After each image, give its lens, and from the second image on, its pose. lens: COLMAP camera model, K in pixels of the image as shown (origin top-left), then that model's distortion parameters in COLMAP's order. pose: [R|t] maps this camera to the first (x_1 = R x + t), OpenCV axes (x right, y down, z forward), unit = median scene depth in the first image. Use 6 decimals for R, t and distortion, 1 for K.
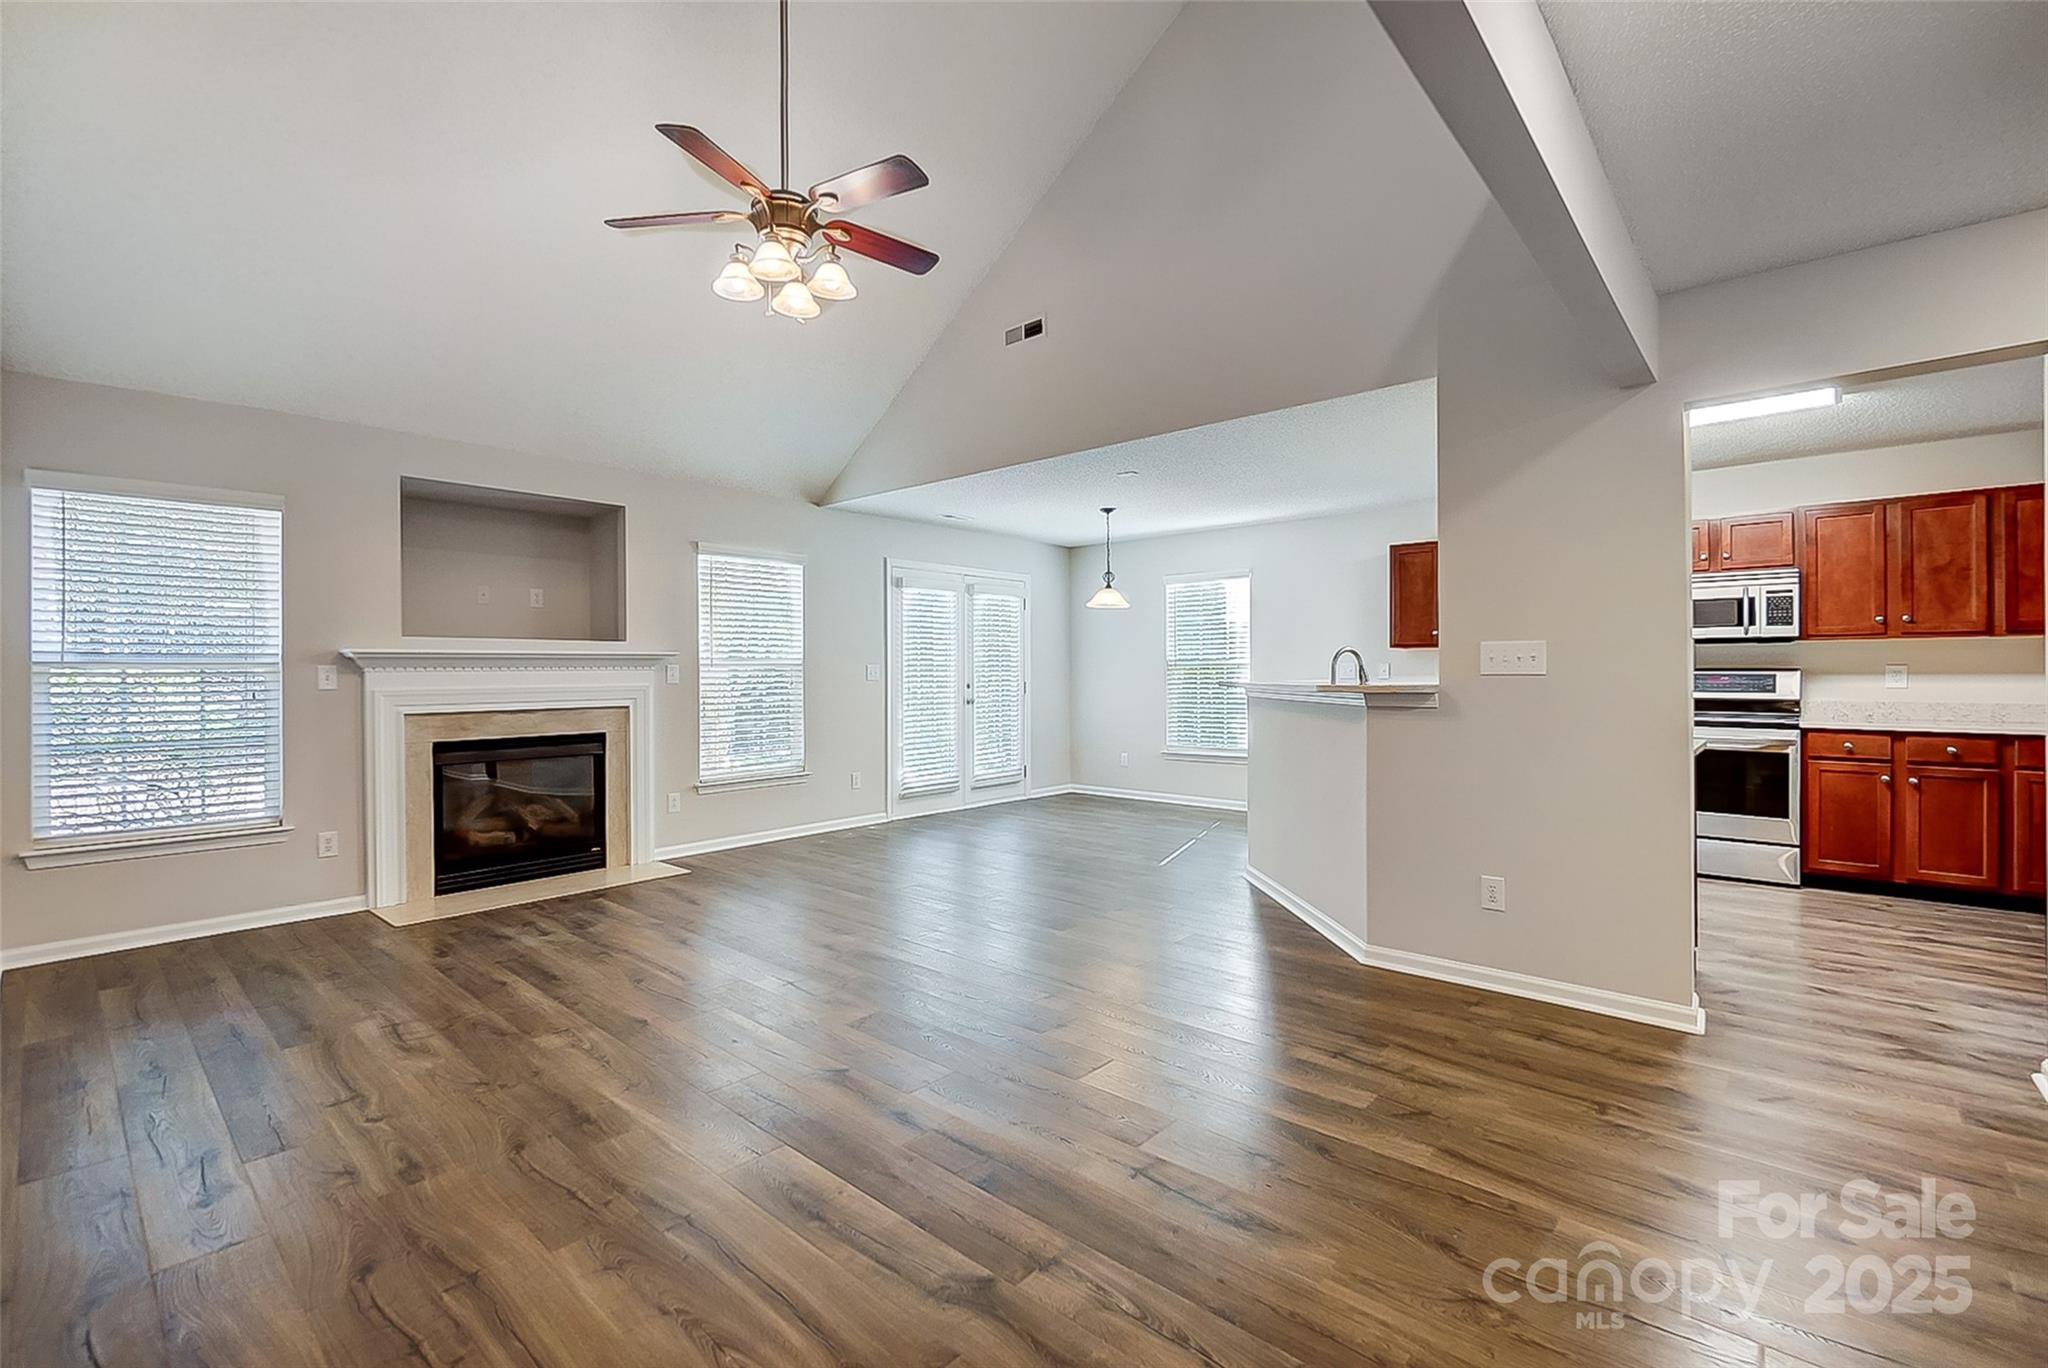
lens RADIAL K [[898.6, 0, 1017.5], [0, 898.6, 672.5], [0, 0, 1]] dist [0.003642, -0.003220]
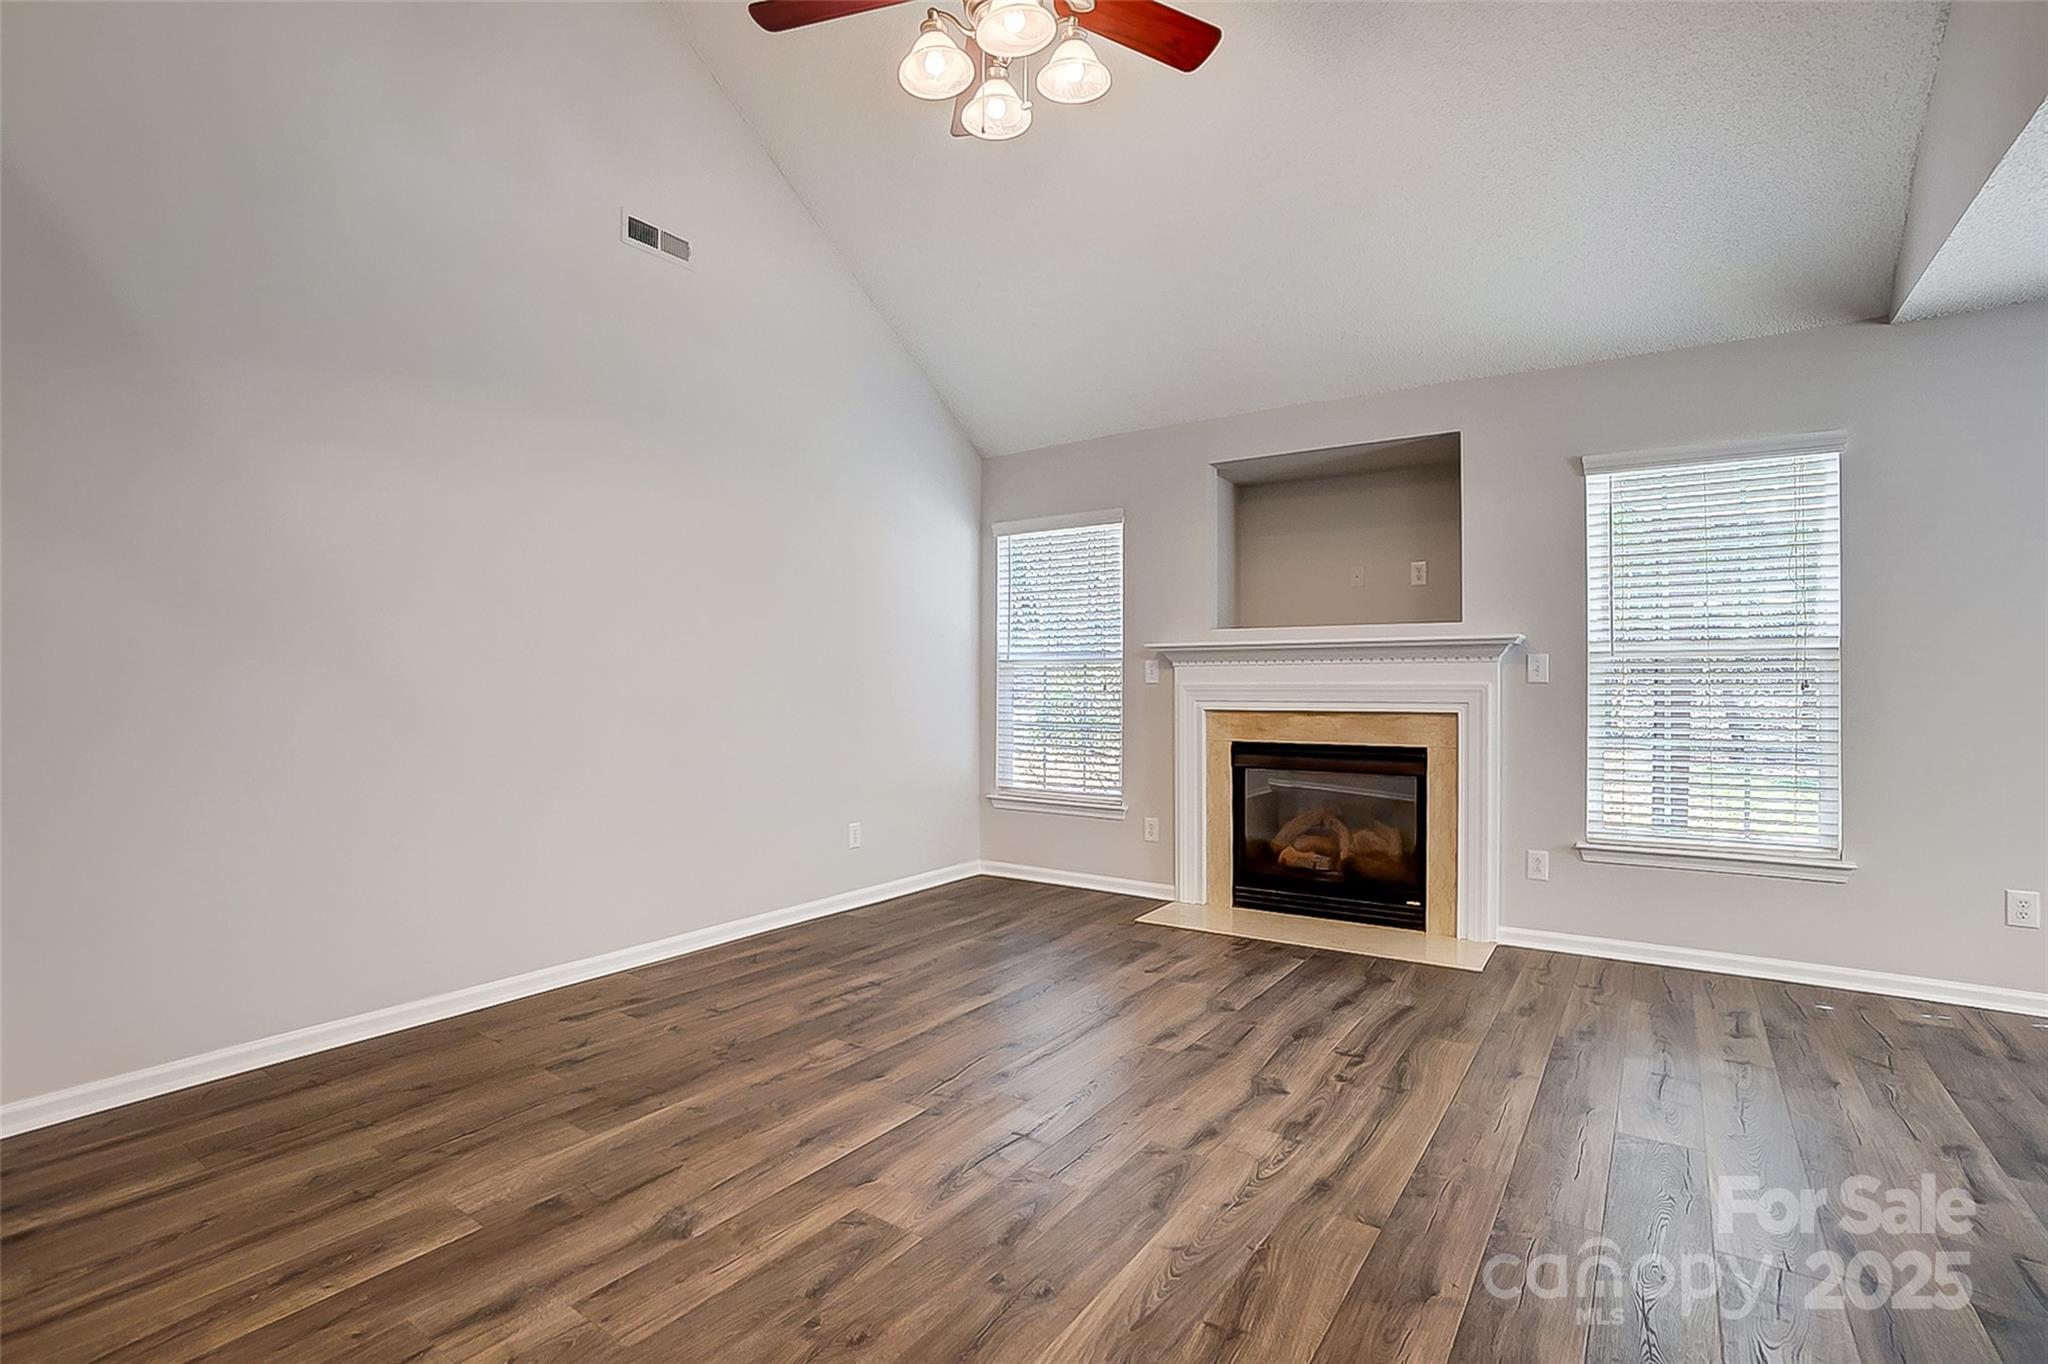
lens RADIAL K [[959.5, 0, 1003.7], [0, 959.5, 666.2], [0, 0, 1]] dist [-0.044845, 0.000540]
pose [[0.113125, -0.009498, -0.993535, 0.319473], [-0.000758, 0.999953, -0.009645, 0.009456], [0.993580, 0.001844, 0.113113, 0.671927]]
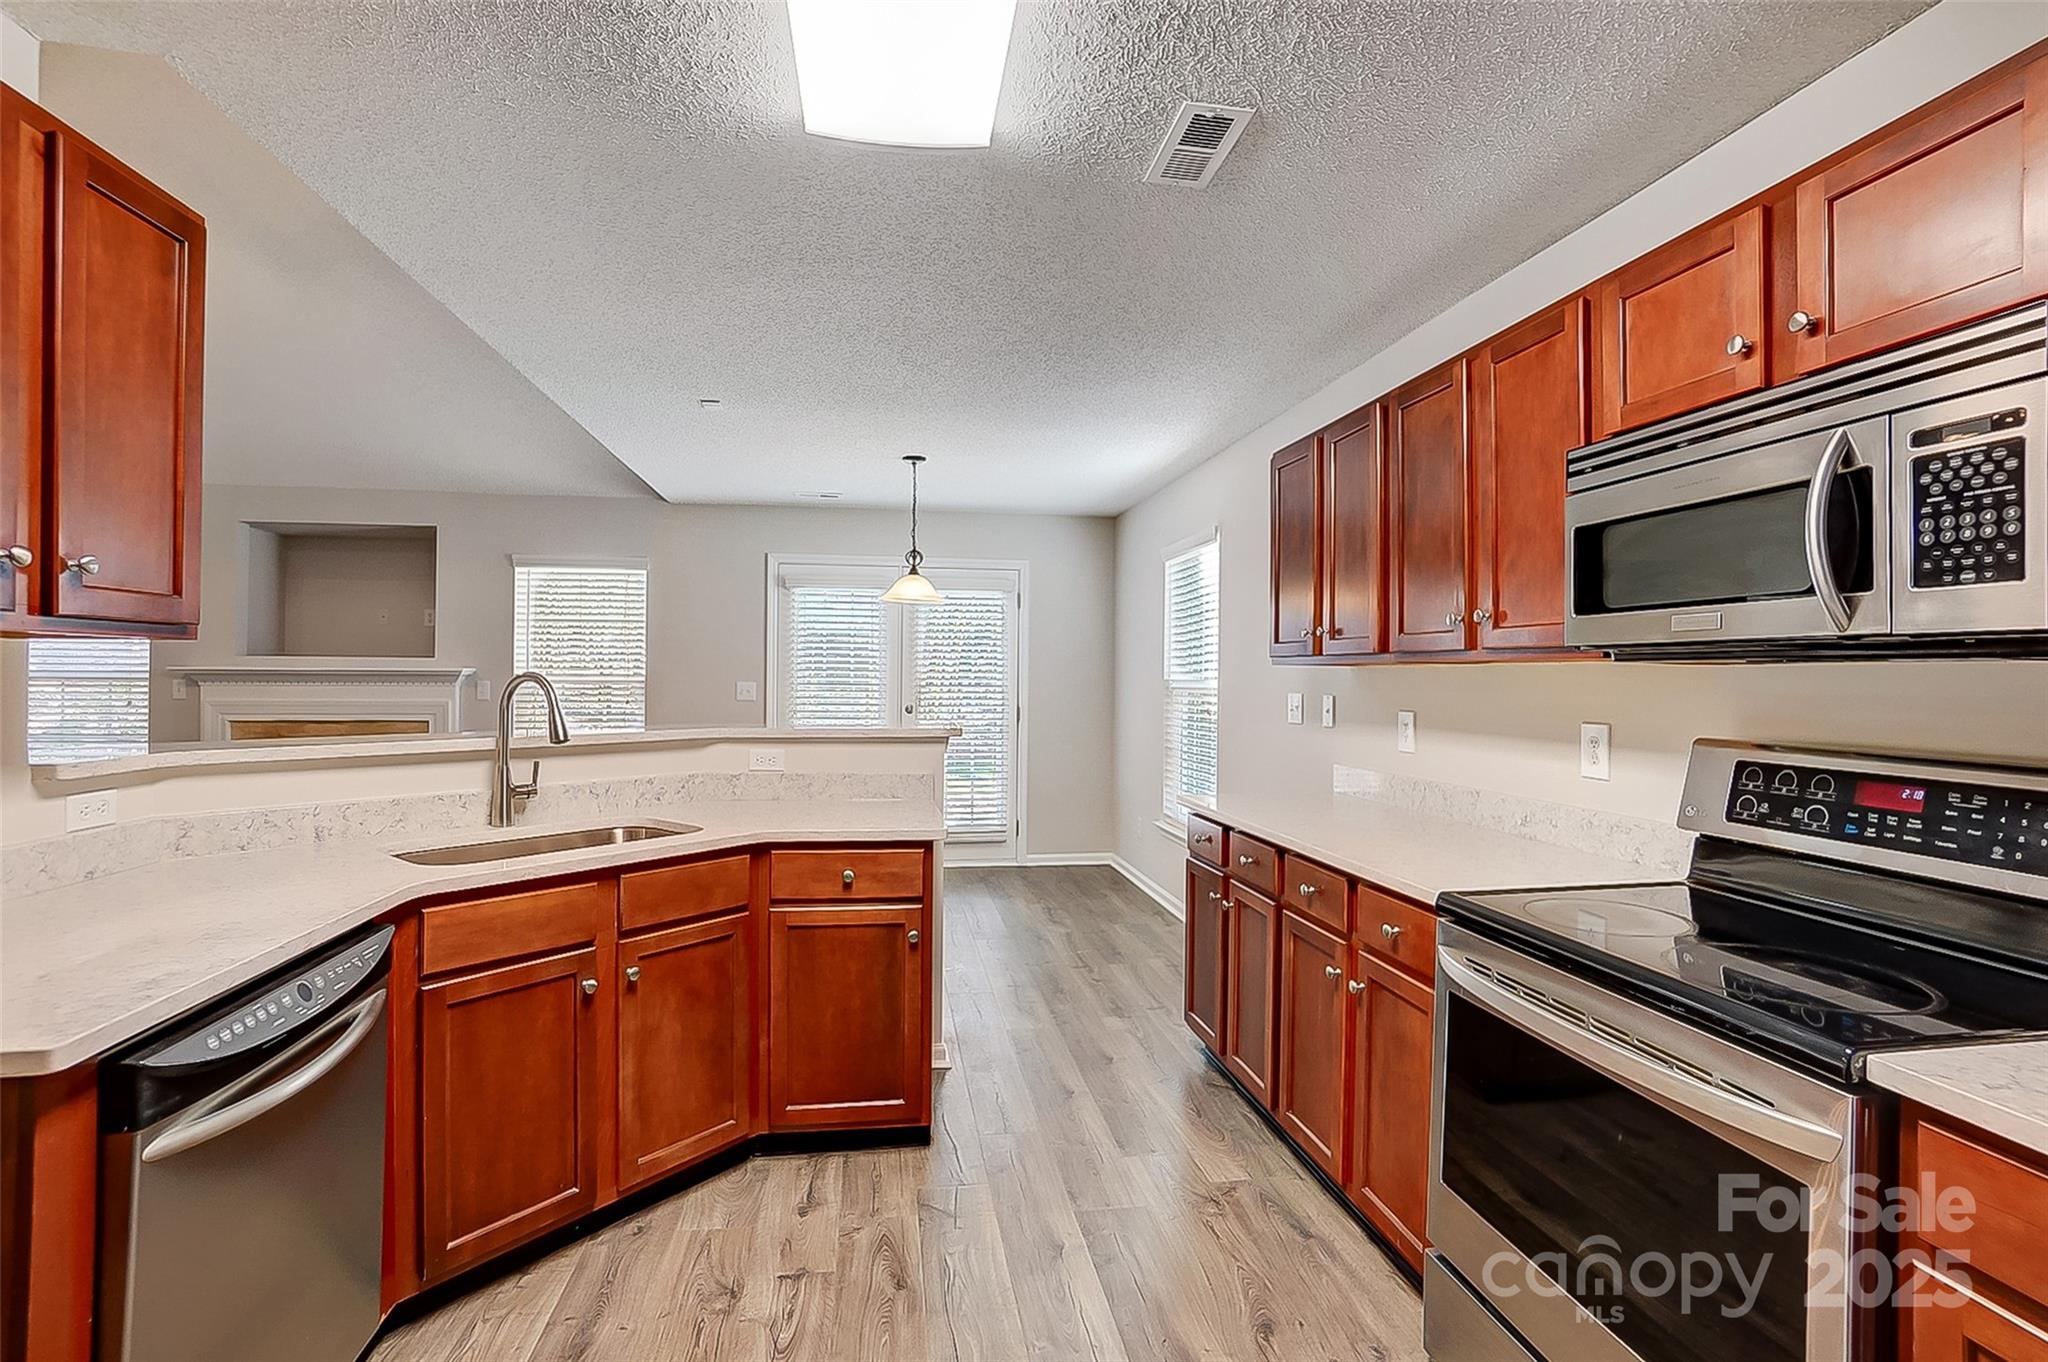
lens RADIAL K [[916.9, 0, 1011.0], [0, 916.9, 667.9], [0, 0, 1]] dist [-0.051497, 0.014608]
pose [[0.768647, 0.005958, -0.639646, 0.892033], [-0.012896, 0.999898, -0.006183, -0.030100], [0.639544, 0.013001, 0.768645, 0.758377]]
